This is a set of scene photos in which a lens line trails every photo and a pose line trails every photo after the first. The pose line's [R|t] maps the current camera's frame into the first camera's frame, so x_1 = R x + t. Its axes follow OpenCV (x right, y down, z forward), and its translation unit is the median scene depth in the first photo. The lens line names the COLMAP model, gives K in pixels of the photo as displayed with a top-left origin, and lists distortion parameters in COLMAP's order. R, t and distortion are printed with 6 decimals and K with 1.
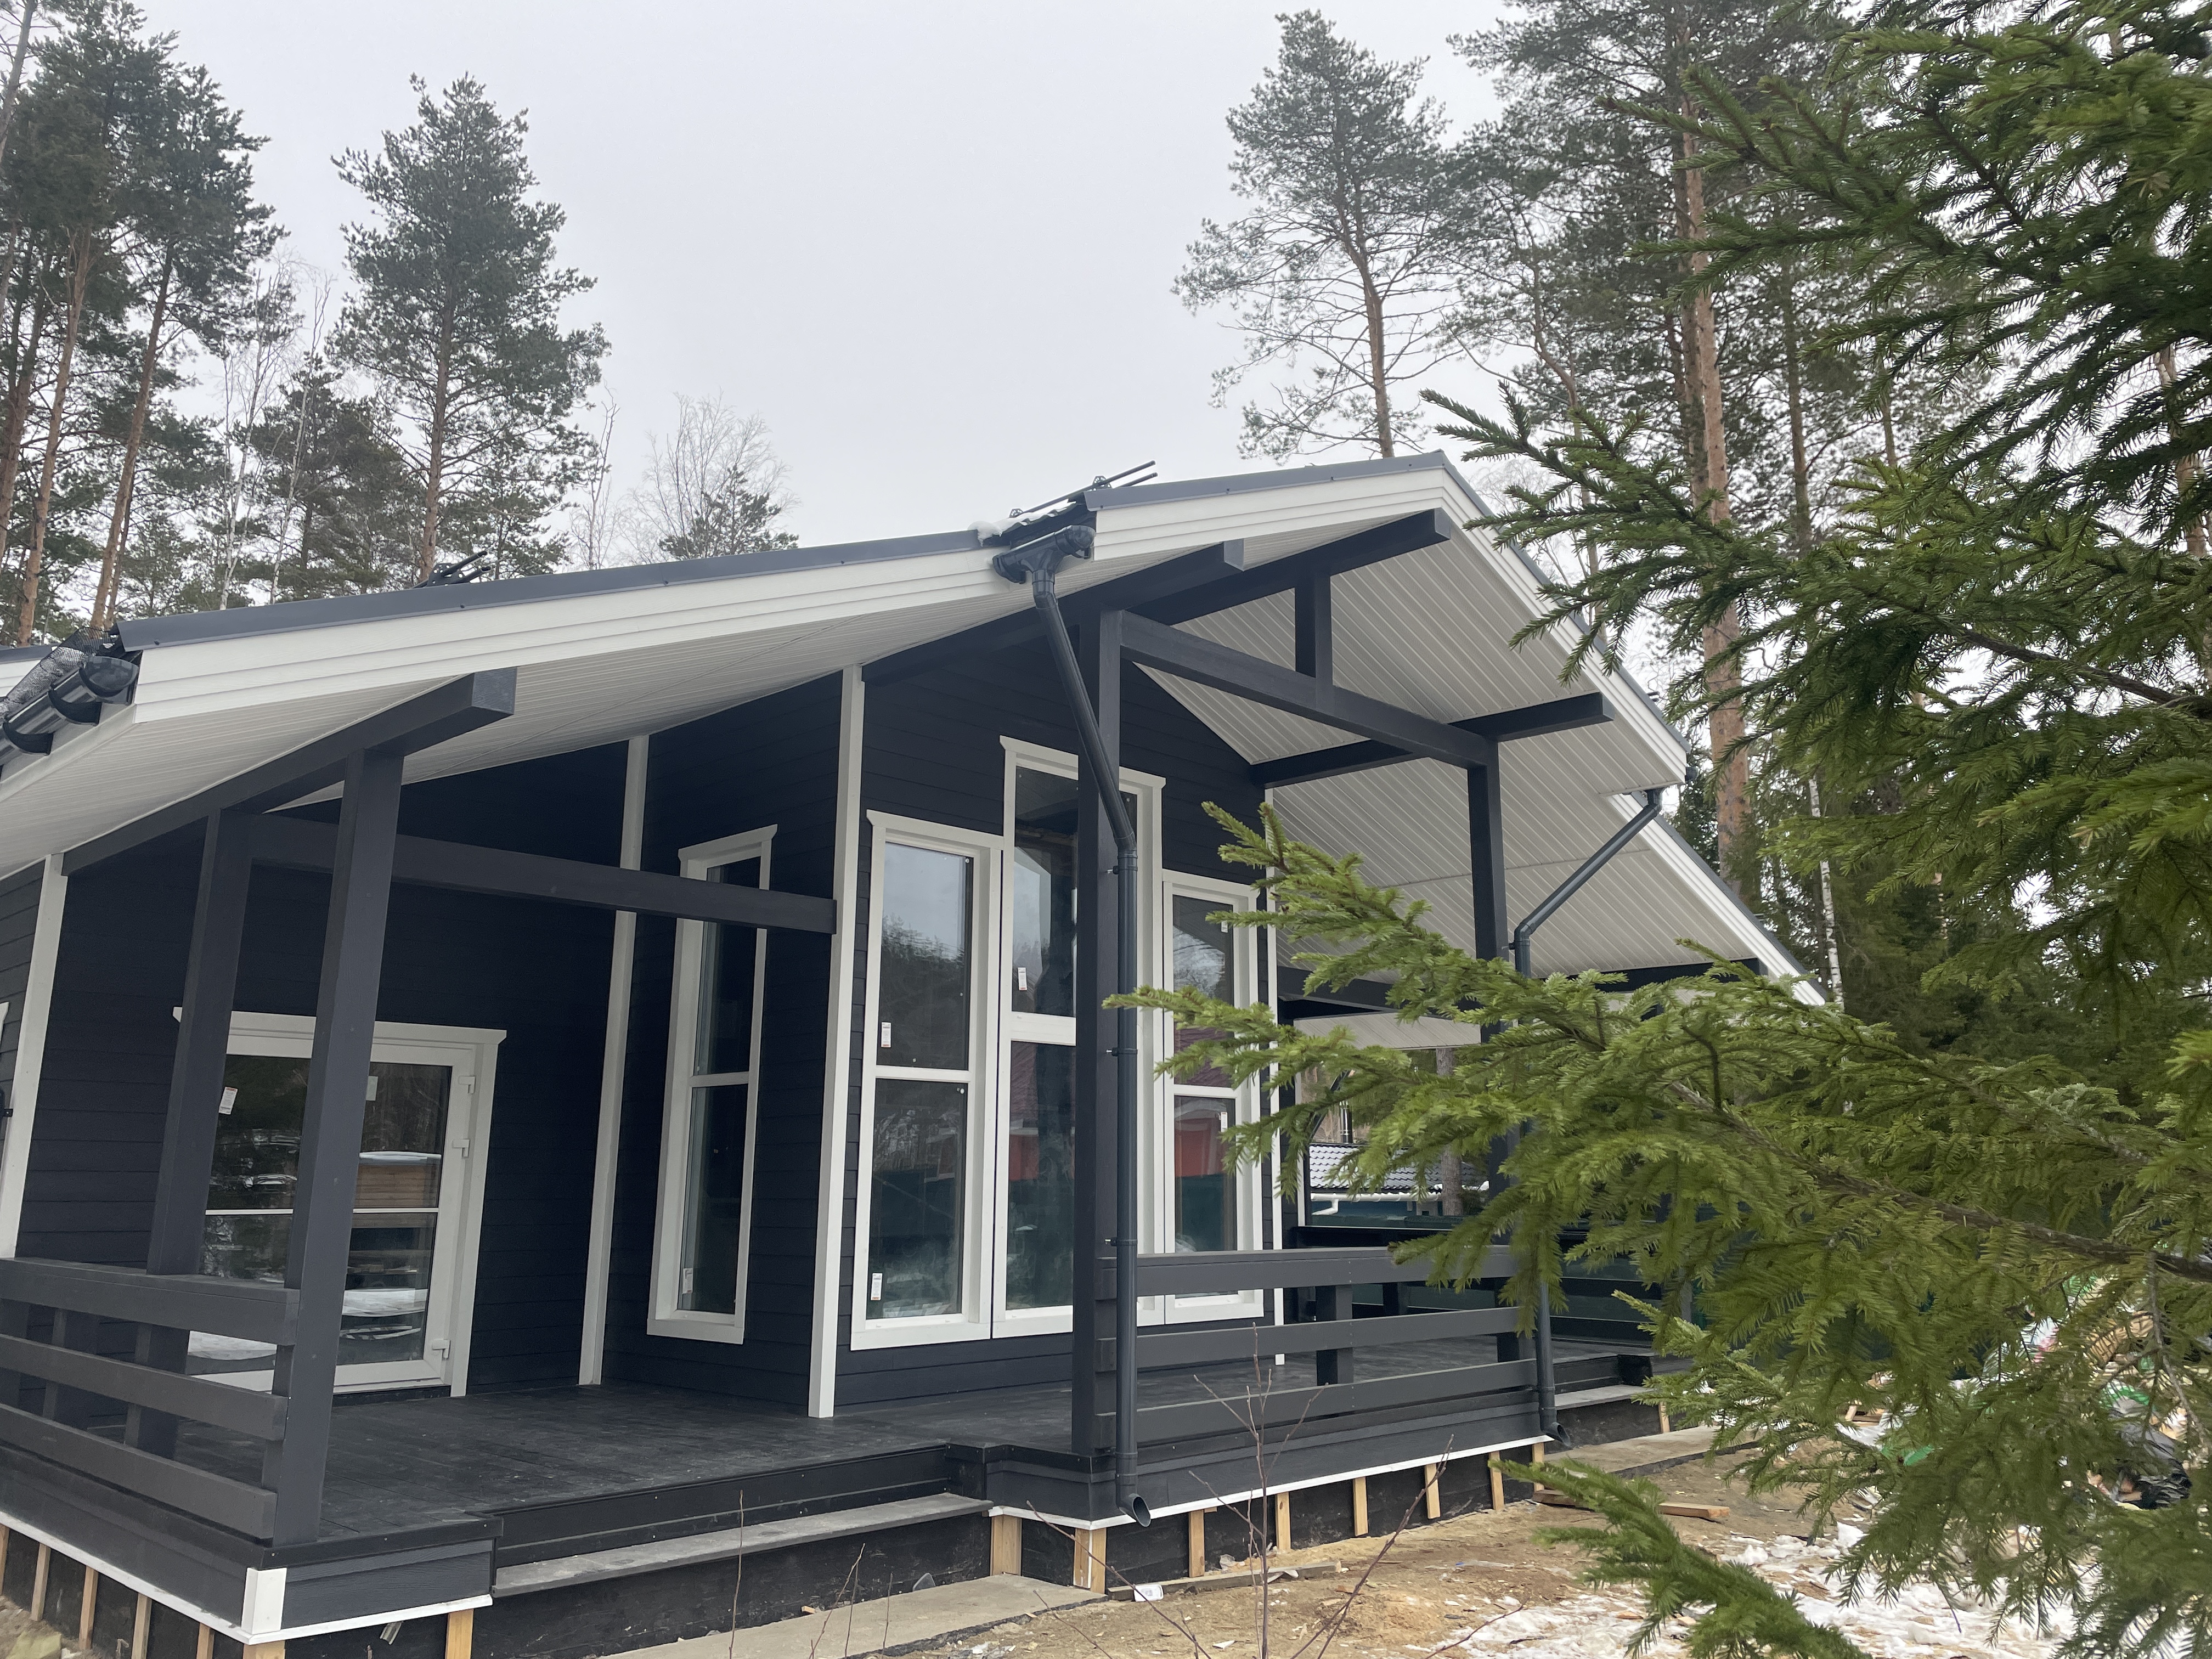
lens RADIAL K [[1675.8, 0, 1099.2], [0, 1675.8, 808.4], [0, 0, 1]] dist [0.090119, -0.113444]
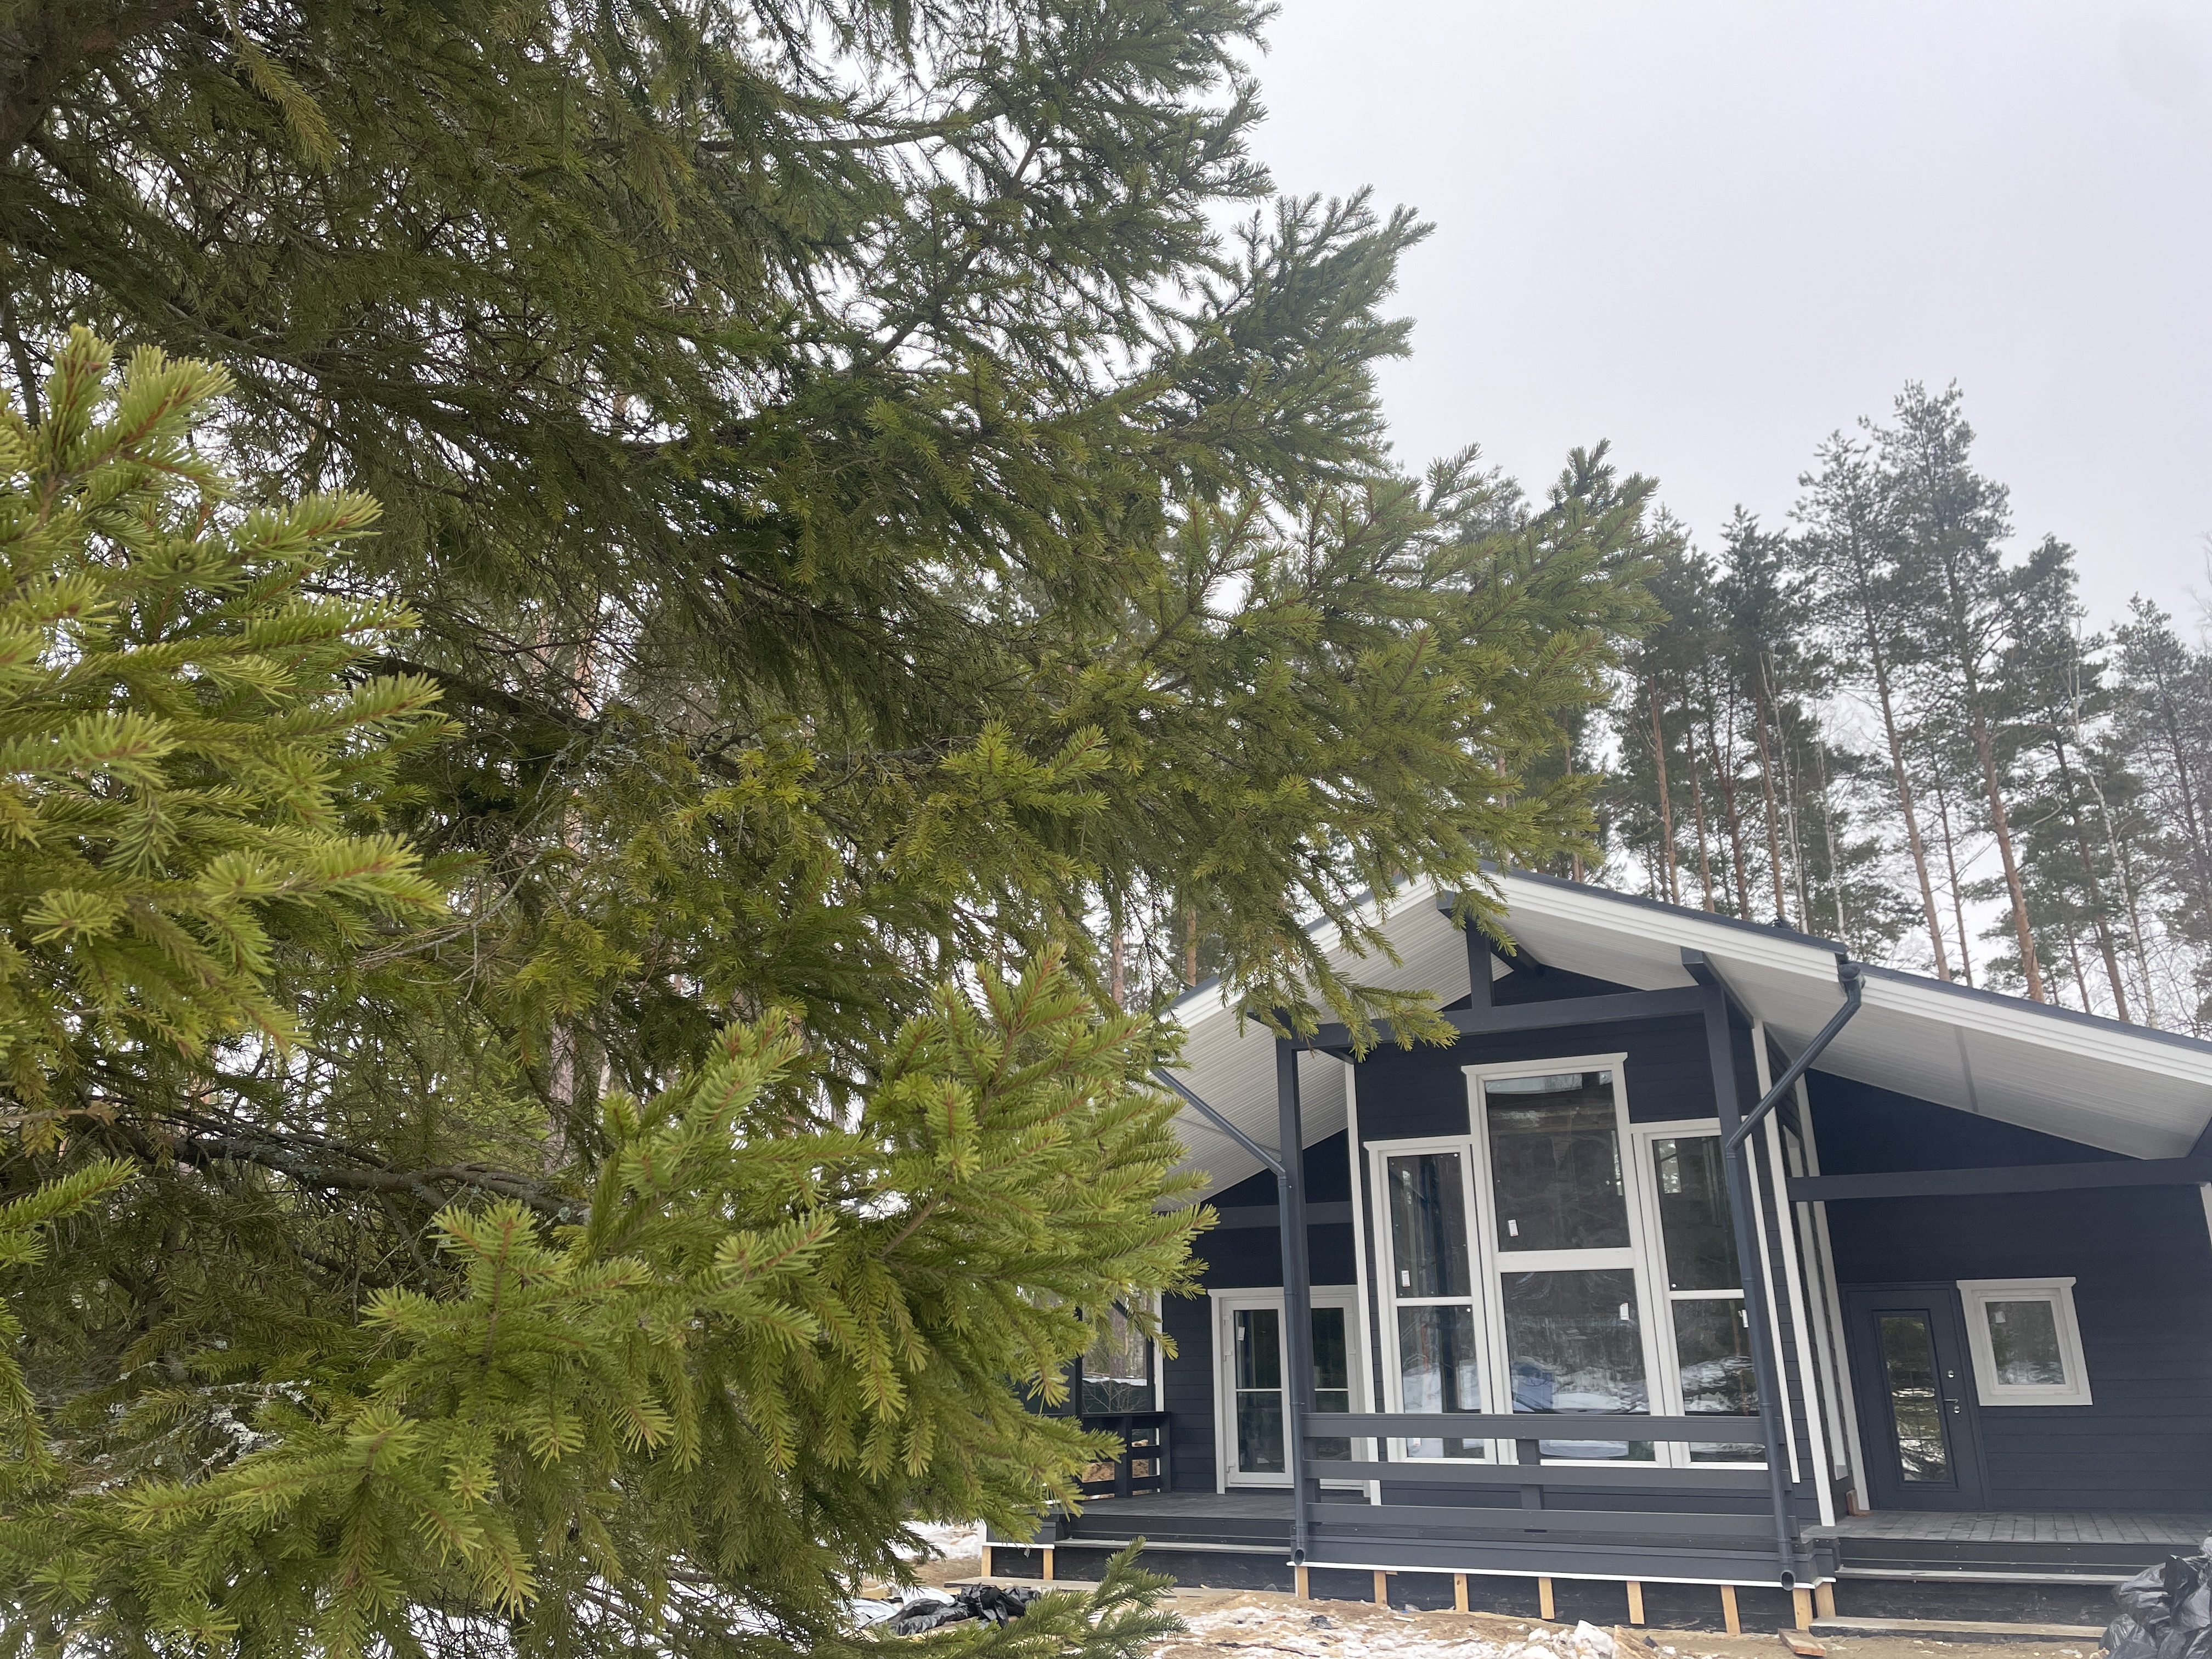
lens RADIAL K [[1675.8, 0, 1099.2], [0, 1675.8, 808.4], [0, 0, 1]] dist [0.090119, -0.113444]
pose [[0.282657, -0.322816, -0.903269, 0.944964], [0.217675, 0.938689, -0.267359, 0.053816], [0.934196, -0.121048, 0.335596, 0.151966]]
